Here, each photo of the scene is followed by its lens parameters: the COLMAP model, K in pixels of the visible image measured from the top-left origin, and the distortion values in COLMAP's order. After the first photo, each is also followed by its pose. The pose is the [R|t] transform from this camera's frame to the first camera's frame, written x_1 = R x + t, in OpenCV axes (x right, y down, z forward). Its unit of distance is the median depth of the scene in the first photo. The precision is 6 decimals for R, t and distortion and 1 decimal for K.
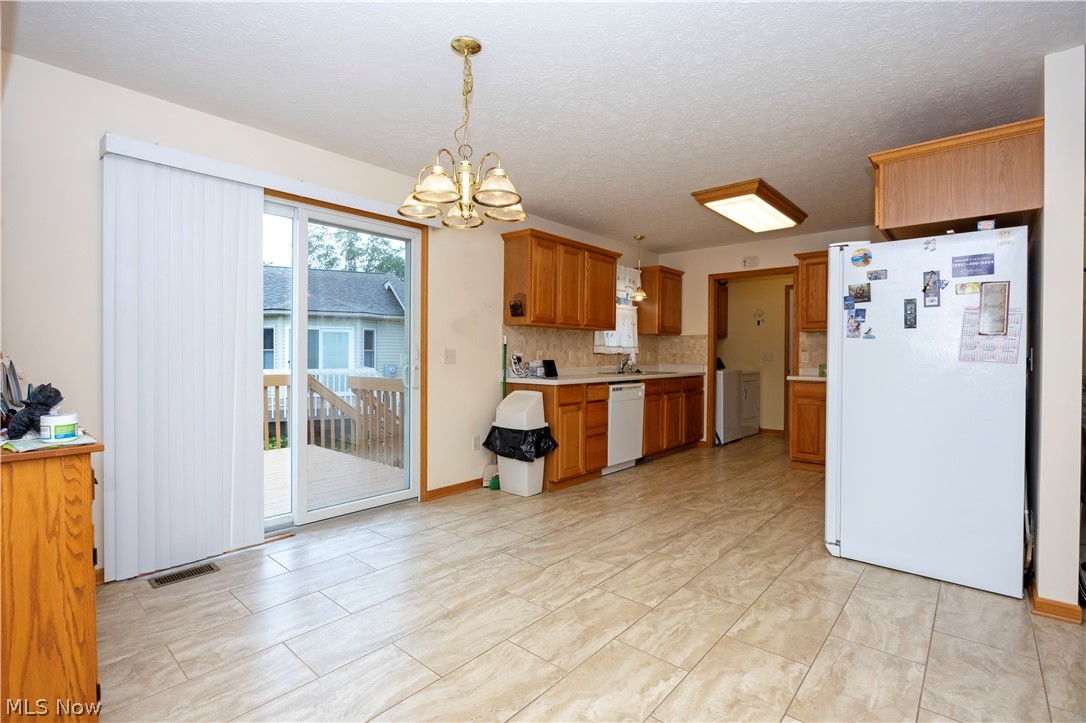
lens RADIAL K [[507.2, 0, 513.3], [0, 507.2, 358.7], [0, 0, 1]] dist [-0.009031, 0.000082]
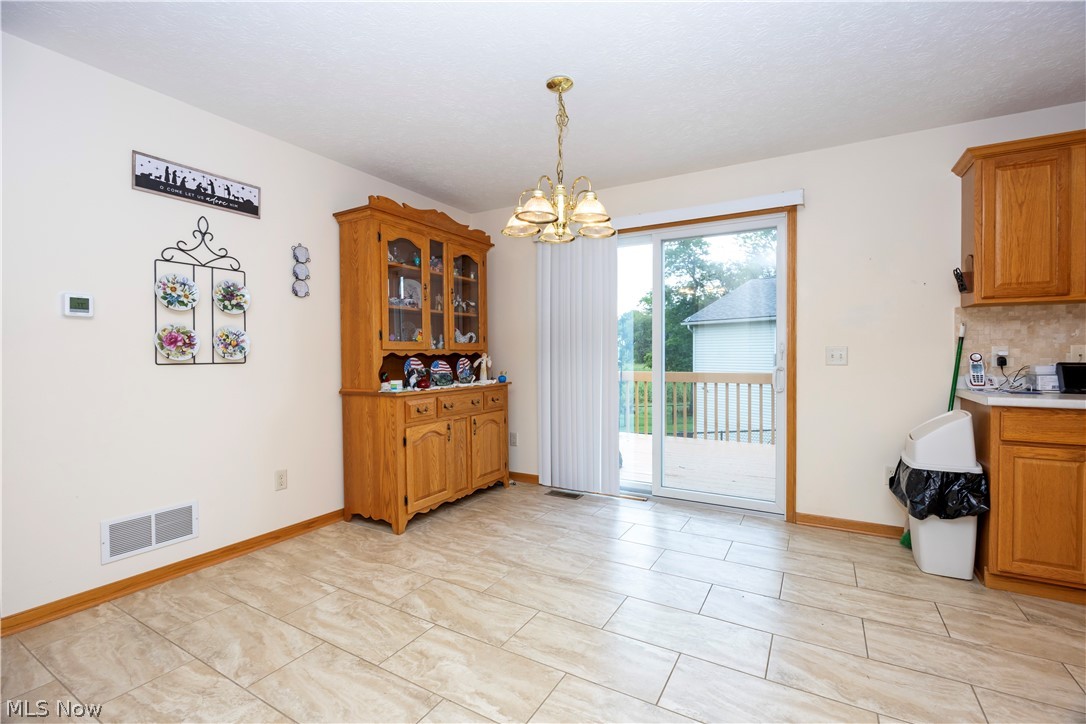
lens RADIAL K [[477.8, 0, 542.6], [0, 477.8, 357.8], [0, 0, 1]] dist [-0.013500, 0.000234]
pose [[0.219882, 0.004026, -0.975518, 0.400753], [-0.003318, 0.999989, 0.003379, -0.002338], [0.975521, 0.002494, 0.219893, 0.307386]]
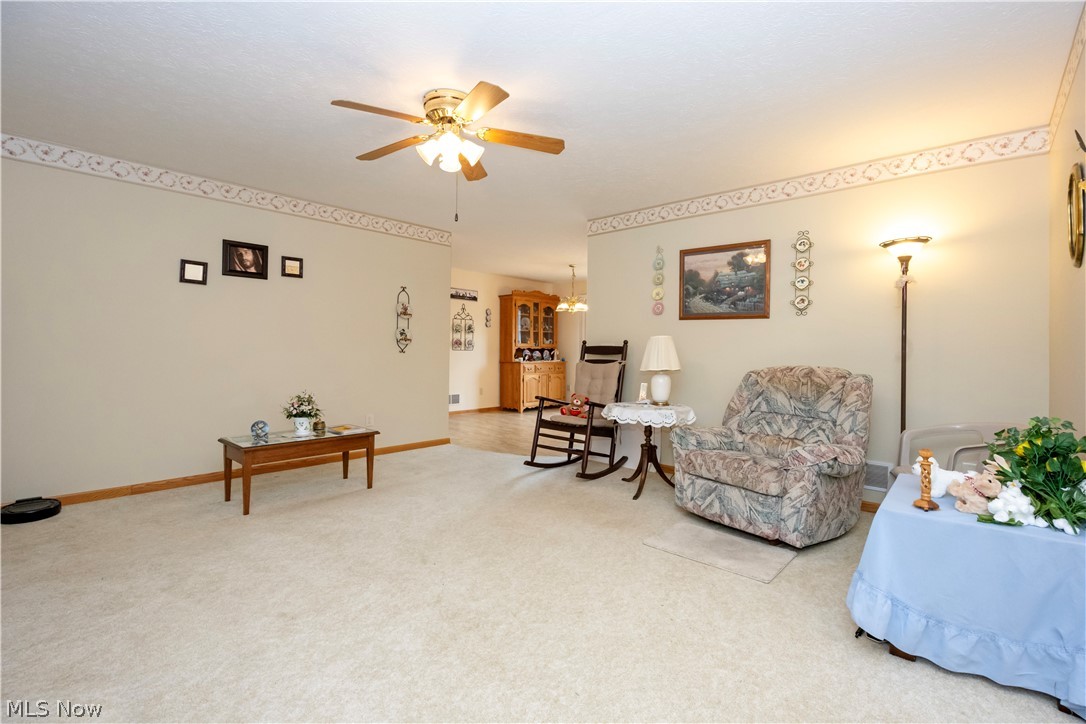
lens RADIAL K [[477.8, 0, 542.6], [0, 477.8, 357.8], [0, 0, 1]] dist [-0.013500, 0.000234]
pose [[0.009143, 0.011088, -0.999897, 1.424903], [-0.020065, 0.999739, 0.010903, 0.009538], [0.999757, 0.019963, 0.009363, 0.320142]]
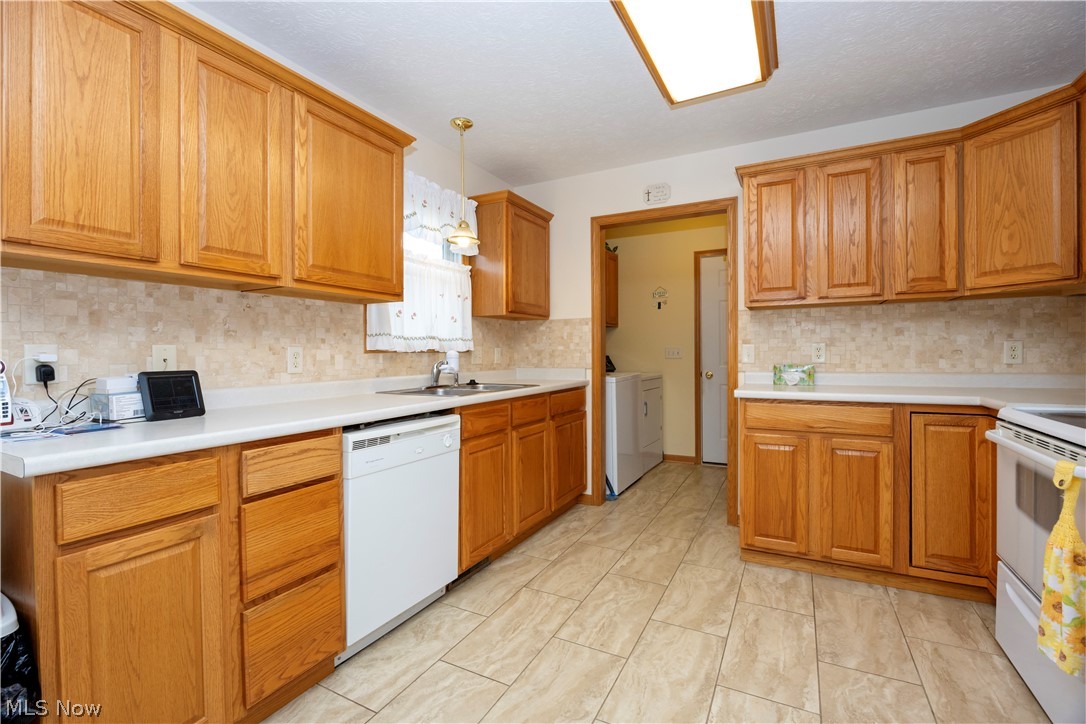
lens RADIAL K [[477.8, 0, 542.6], [0, 477.8, 357.8], [0, 0, 1]] dist [-0.013500, 0.000234]
pose [[0.966482, -0.016392, 0.256211, 0.221069], [0.016148, 0.999865, 0.003060, -0.003441], [-0.256226, 0.001180, 0.966616, 0.566416]]
